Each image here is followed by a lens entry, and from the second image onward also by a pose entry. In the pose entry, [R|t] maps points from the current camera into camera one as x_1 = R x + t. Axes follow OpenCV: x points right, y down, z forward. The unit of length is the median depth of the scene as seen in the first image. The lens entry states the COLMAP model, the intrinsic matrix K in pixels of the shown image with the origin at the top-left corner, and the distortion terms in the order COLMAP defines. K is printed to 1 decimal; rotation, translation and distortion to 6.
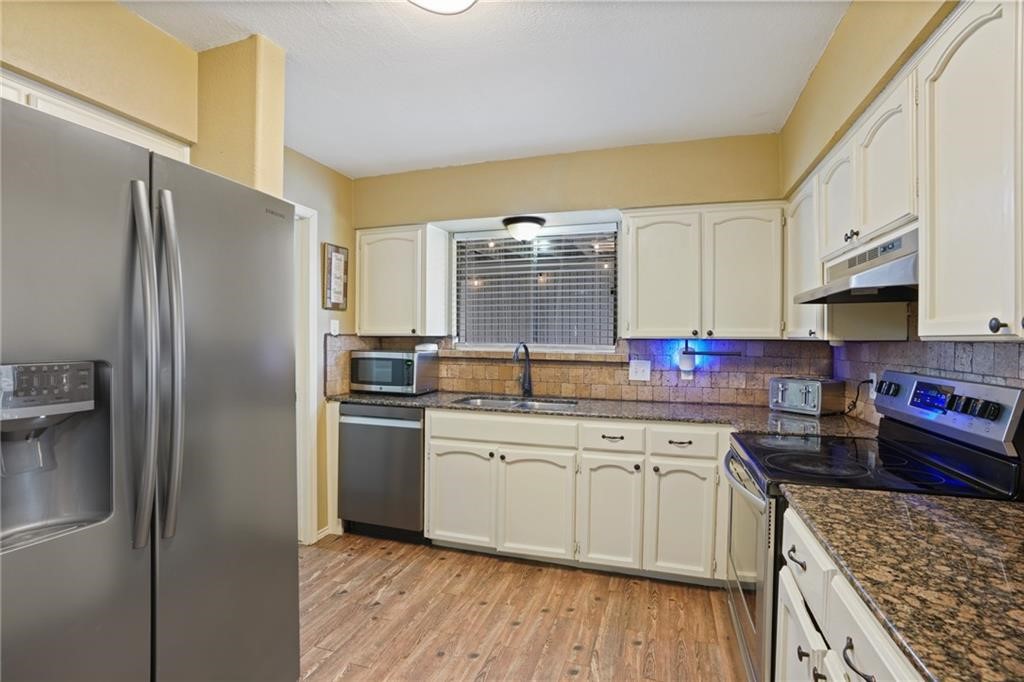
lens RADIAL K [[469.6, 0, 507.2], [0, 469.6, 351.8], [0, 0, 1]] dist [-0.066430, 0.025437]
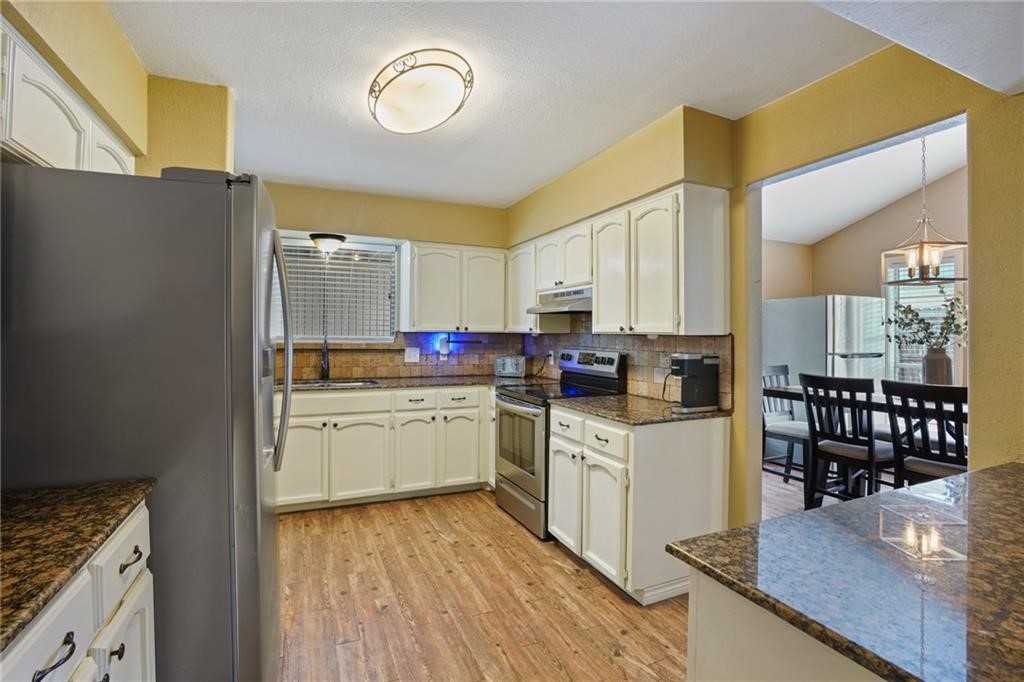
lens RADIAL K [[470.7, 0, 512.0], [0, 470.7, 341.0], [0, 0, 1]] dist [-0.063209, 0.025350]
pose [[0.743292, -0.011529, 0.668868, -0.495179], [0.015747, 0.999876, -0.000264, 0.003963], [-0.668782, 0.010729, 0.743381, -0.267528]]
